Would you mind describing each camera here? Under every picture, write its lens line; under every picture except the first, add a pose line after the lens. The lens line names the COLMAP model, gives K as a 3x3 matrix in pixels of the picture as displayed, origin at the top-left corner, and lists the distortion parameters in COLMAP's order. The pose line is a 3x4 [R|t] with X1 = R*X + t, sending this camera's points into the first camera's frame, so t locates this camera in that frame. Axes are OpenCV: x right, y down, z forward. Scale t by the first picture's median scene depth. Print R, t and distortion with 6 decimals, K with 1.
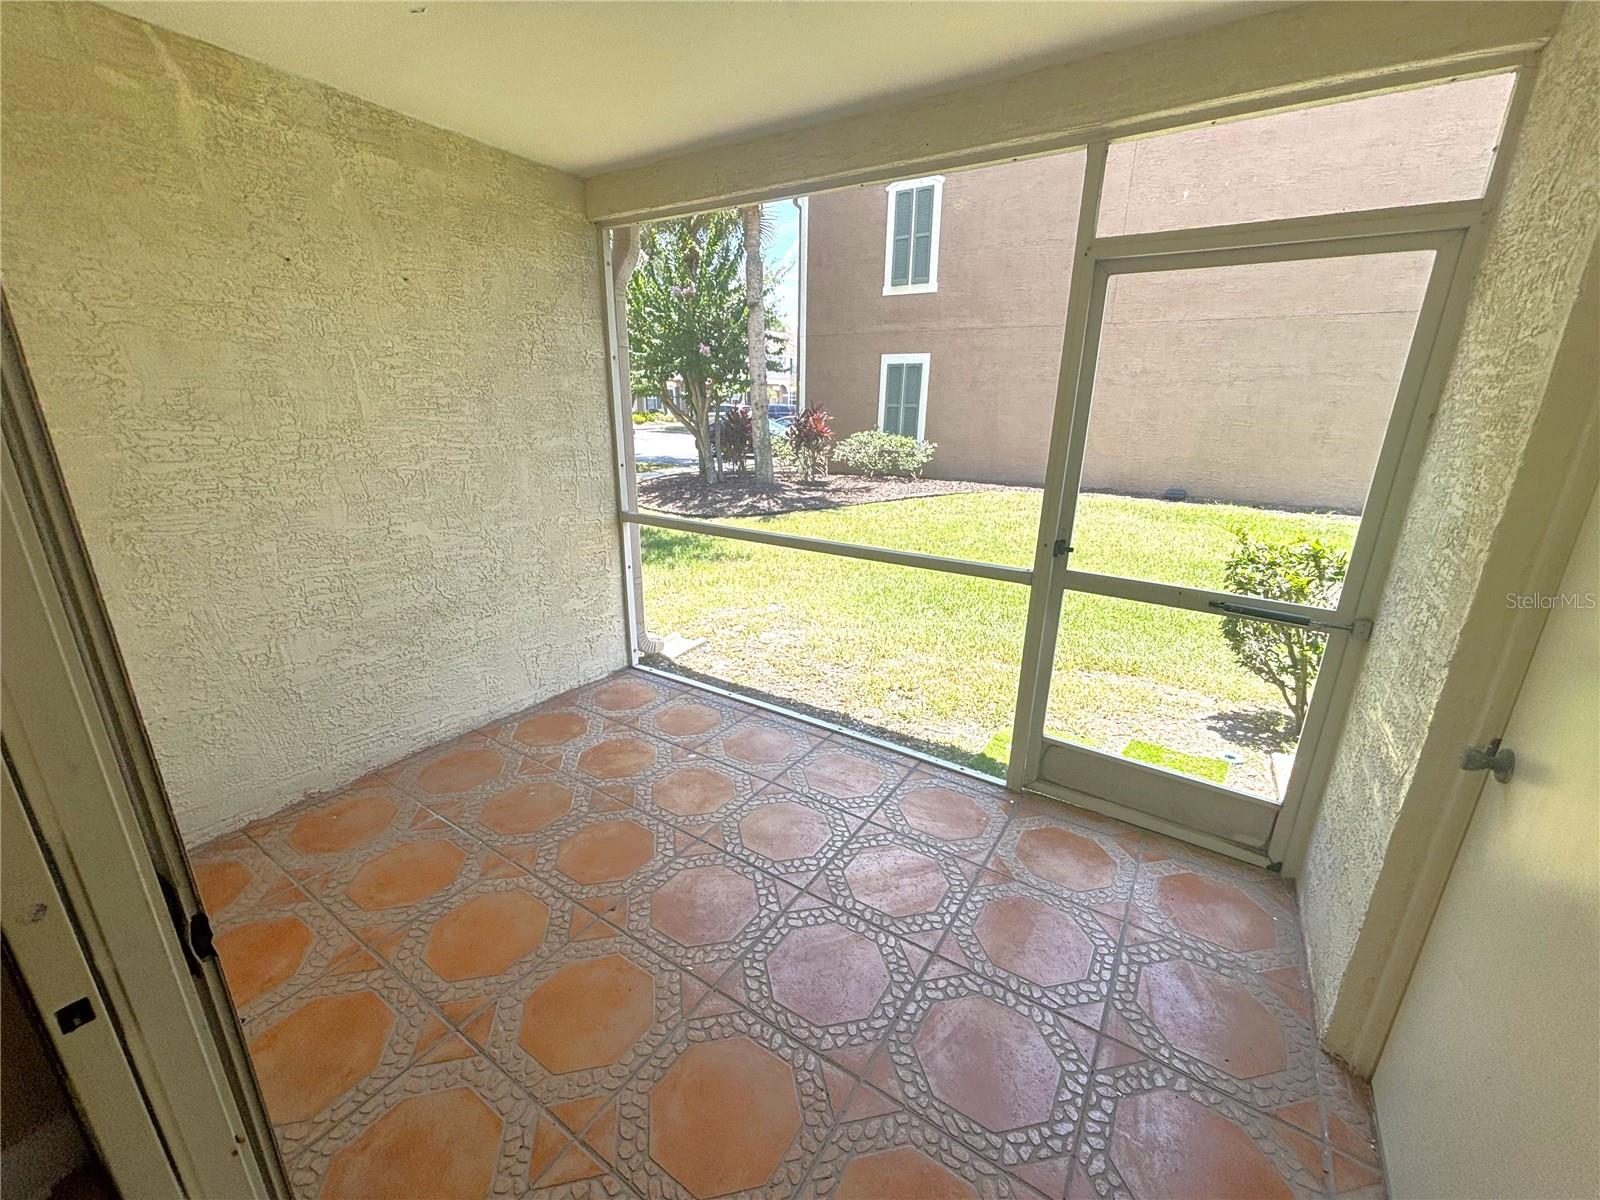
lens RADIAL K [[644.6, 0, 797.2], [0, 644.6, 602.2], [0, 0, 1]] dist [0.002574, -0.000578]
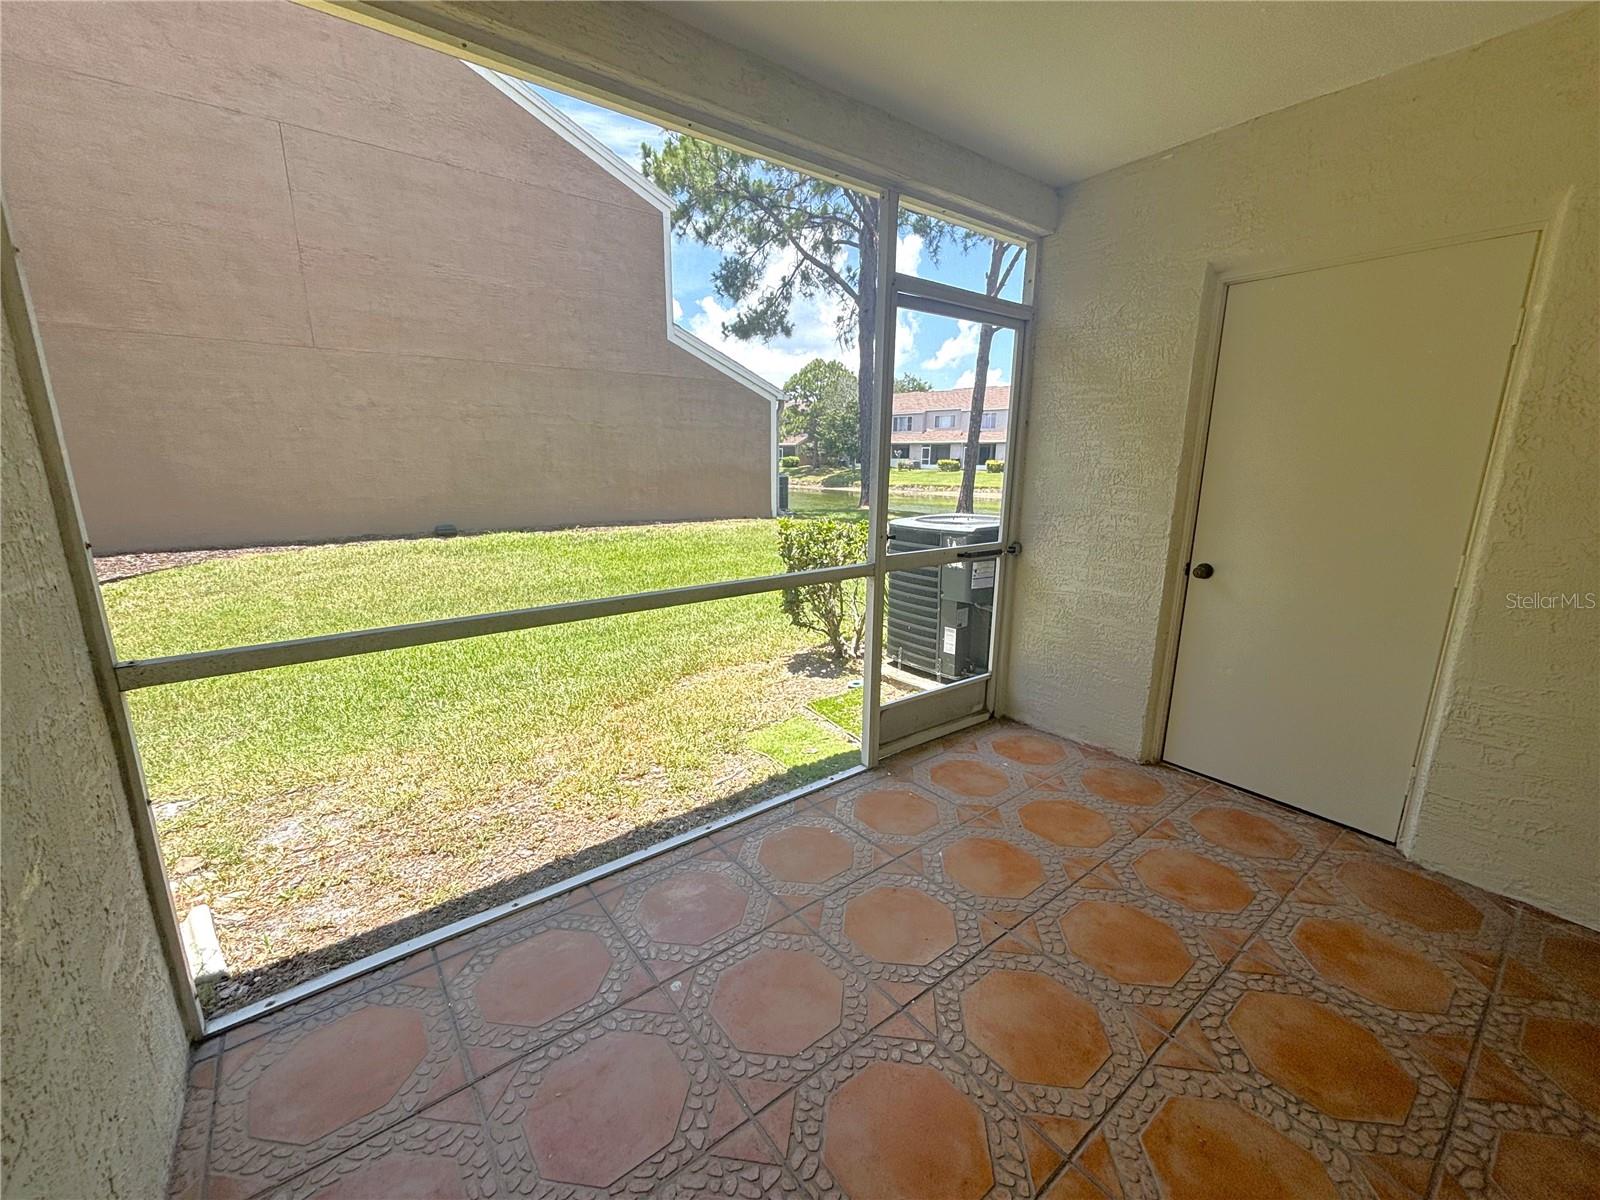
lens RADIAL K [[644.6, 0, 796.0], [0, 644.6, 602.6], [0, 0, 1]] dist [0.002574, -0.000578]
pose [[0.325269, -0.226888, 0.917999, -0.492264], [0.285975, 0.948933, 0.133205, -0.117700], [-0.901342, 0.219198, 0.373543, 0.509540]]
